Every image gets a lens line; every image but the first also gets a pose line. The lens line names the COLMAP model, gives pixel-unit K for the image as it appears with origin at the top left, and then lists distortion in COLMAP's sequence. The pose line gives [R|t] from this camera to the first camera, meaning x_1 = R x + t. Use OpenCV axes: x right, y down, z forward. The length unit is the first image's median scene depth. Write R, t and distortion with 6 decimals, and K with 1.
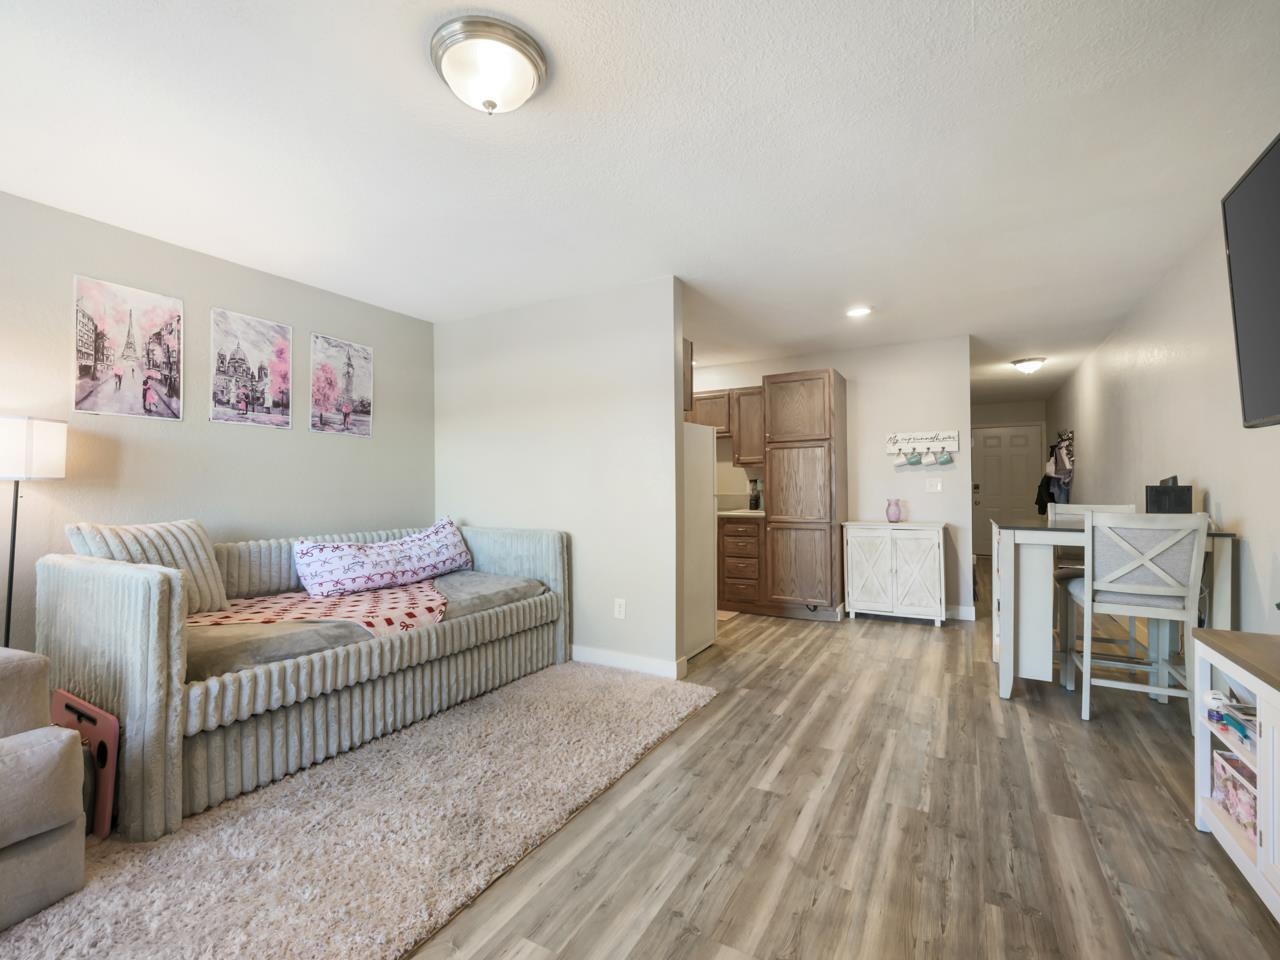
lens RADIAL K [[568.8, 0, 643.9], [0, 568.8, 486.3], [0, 0, 1]] dist [0.000221, 0.001140]
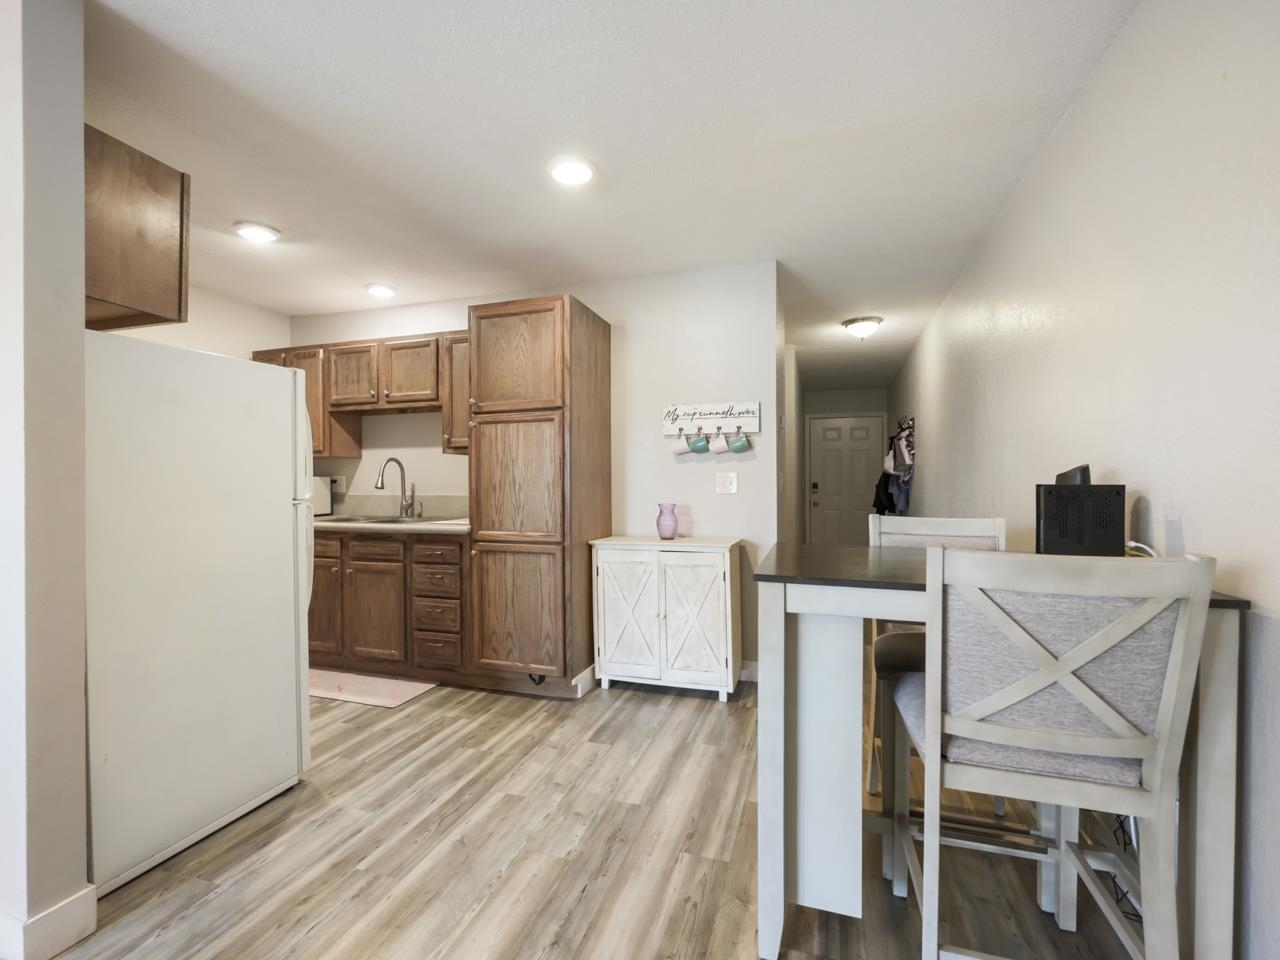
lens RADIAL K [[568.8, 0, 638.6], [0, 568.8, 485.3], [0, 0, 1]] dist [0.000221, 0.001140]
pose [[0.981511, 0.003391, 0.191374, 0.412586], [-0.003872, 0.999990, 0.002140, 0.000122], [-0.191365, -0.002842, 0.981515, 0.534626]]
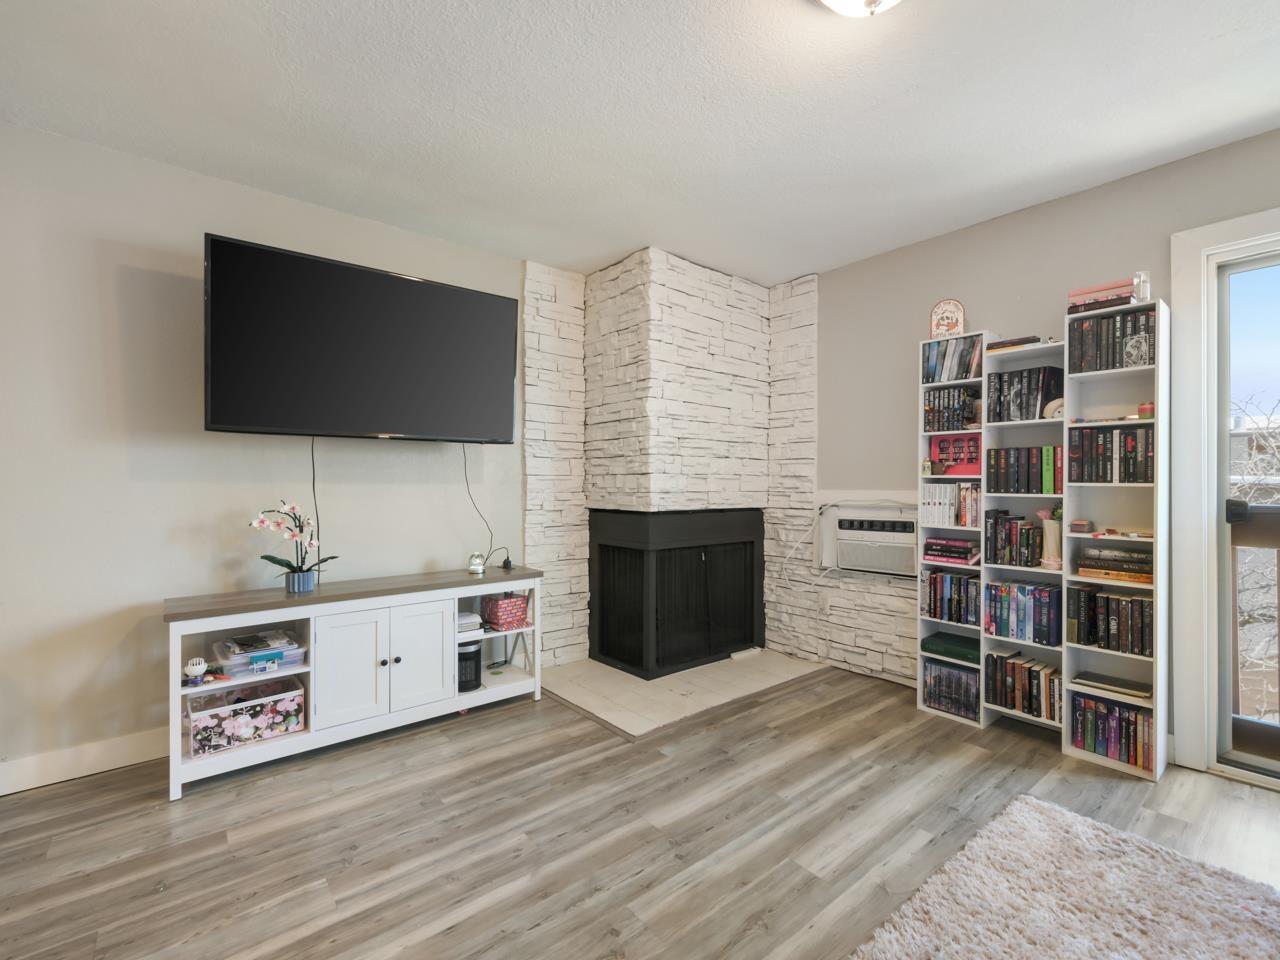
lens RADIAL K [[568.8, 0, 648.1], [0, 568.8, 482.8], [0, 0, 1]] dist [0.000221, 0.001140]
pose [[-0.933048, 0.004986, 0.359718, -0.133908], [0.006293, 0.999977, 0.002462, 0.007568], [-0.359697, 0.004561, -0.933058, 0.955218]]
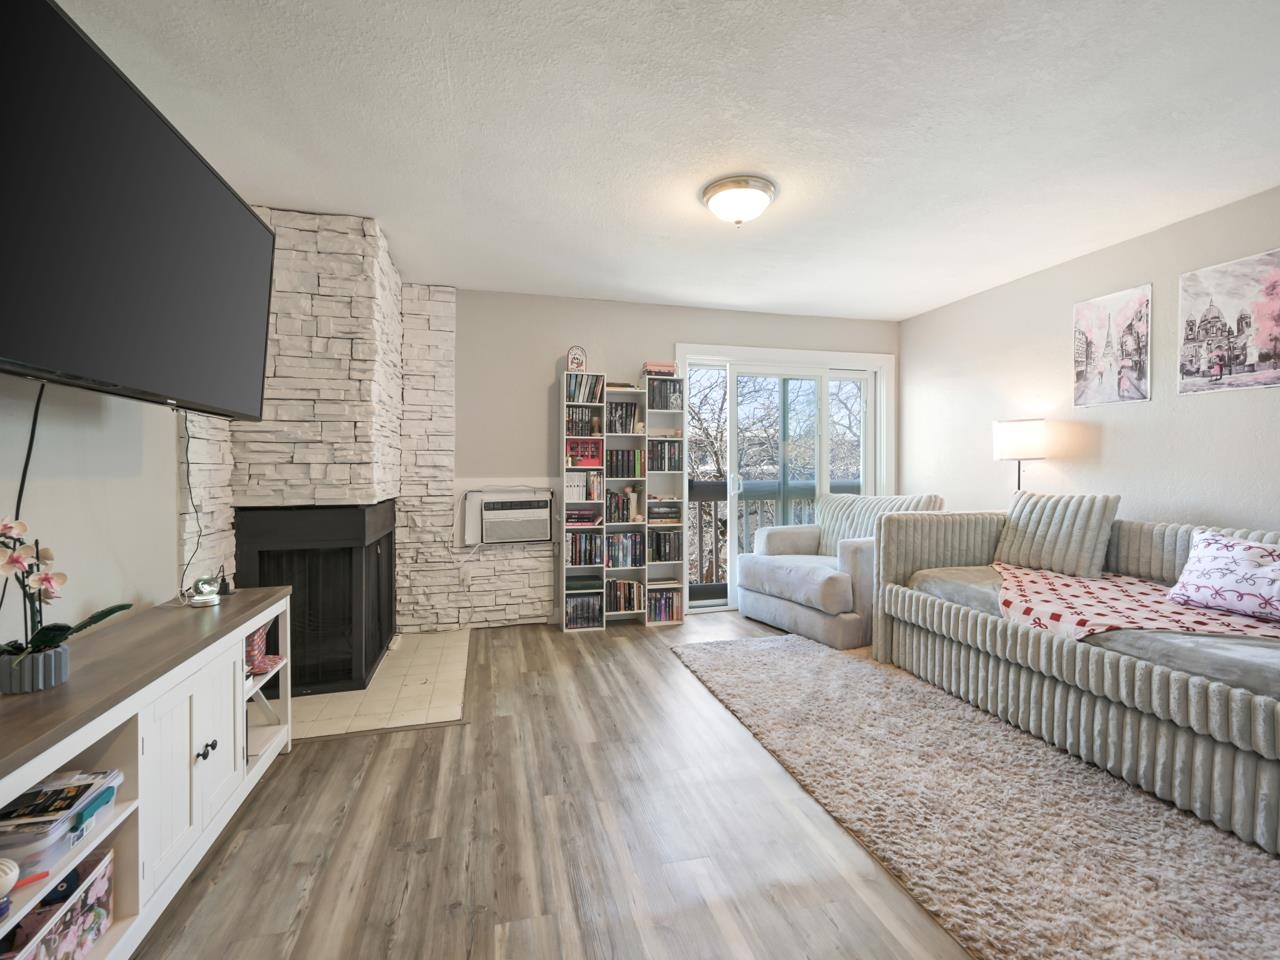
lens RADIAL K [[568.8, 0, 636.2], [0, 568.8, 467.1], [0, 0, 1]] dist [0.000221, 0.001140]
pose [[-0.722255, 0.005287, -0.691607, 0.518918], [0.004078, 0.999986, 0.003386, -0.000688], [0.691615, -0.000375, -0.722266, 0.985575]]
